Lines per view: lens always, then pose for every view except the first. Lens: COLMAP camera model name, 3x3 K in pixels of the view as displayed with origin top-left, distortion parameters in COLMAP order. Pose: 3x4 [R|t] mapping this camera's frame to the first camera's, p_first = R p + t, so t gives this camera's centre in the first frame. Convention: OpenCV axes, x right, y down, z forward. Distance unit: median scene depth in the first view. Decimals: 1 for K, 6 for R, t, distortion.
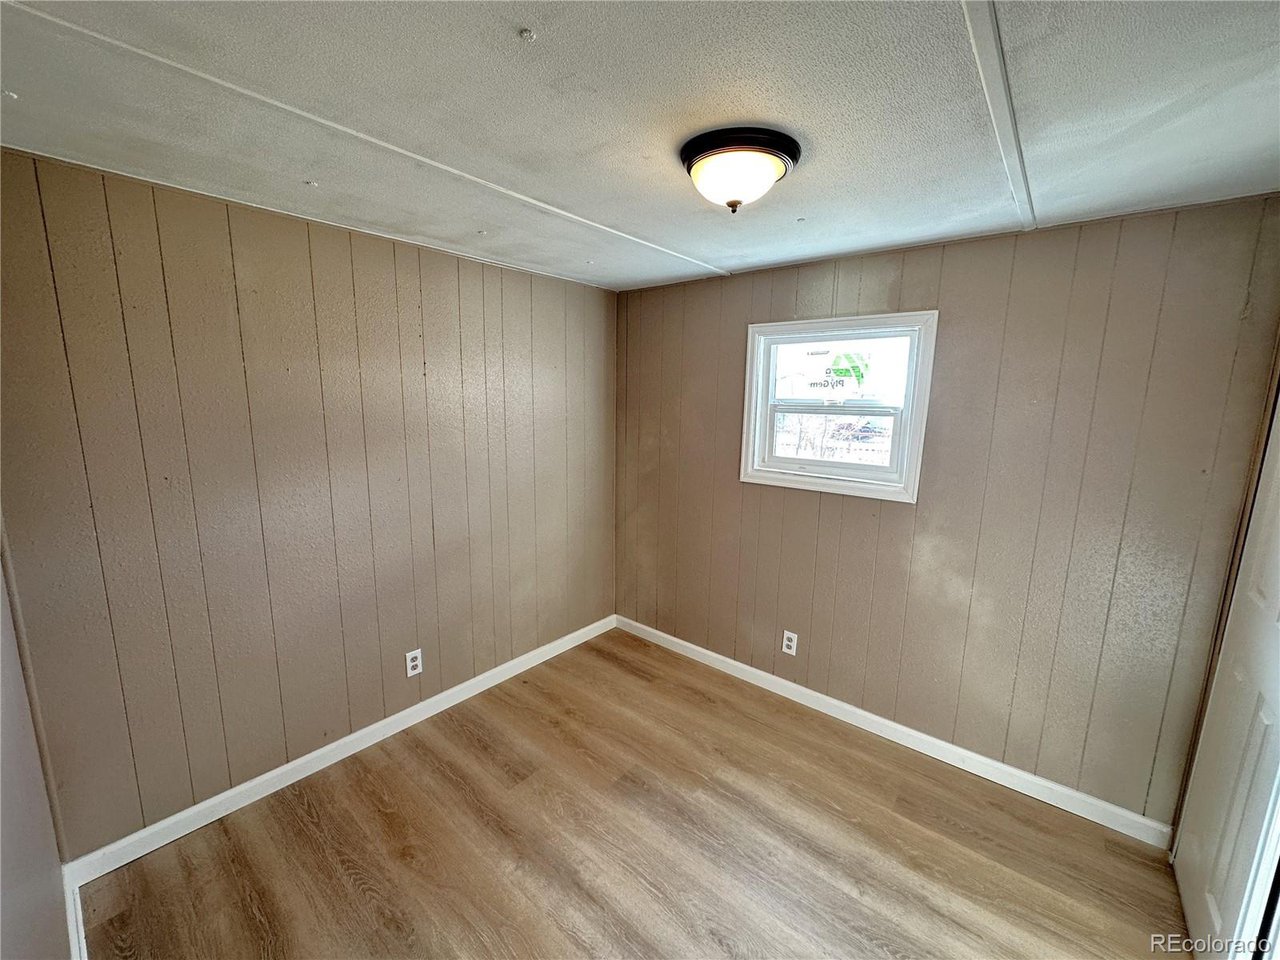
lens RADIAL K [[506.4, 0, 640.4], [0, 506.4, 479.7], [0, 0, 1]] dist [-0.002575, 0.000189]
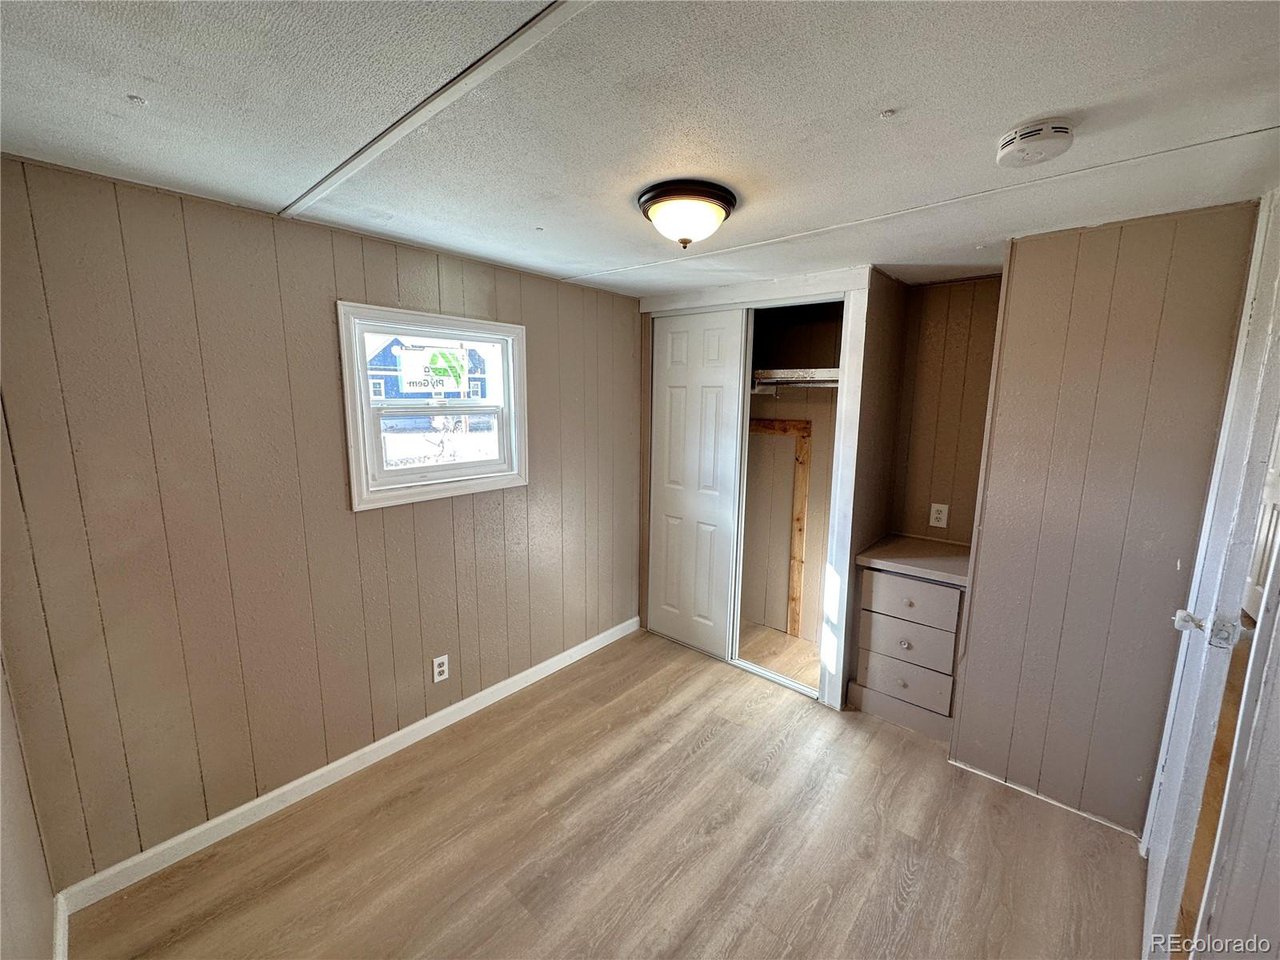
lens RADIAL K [[506.4, 0, 640.3], [0, 506.4, 479.3], [0, 0, 1]] dist [-0.002575, 0.000189]
pose [[0.027381, -0.178535, 0.983553, -0.619038], [0.155841, 0.972653, 0.172218, -0.127327], [-0.987403, 0.148562, 0.054456, 0.642037]]
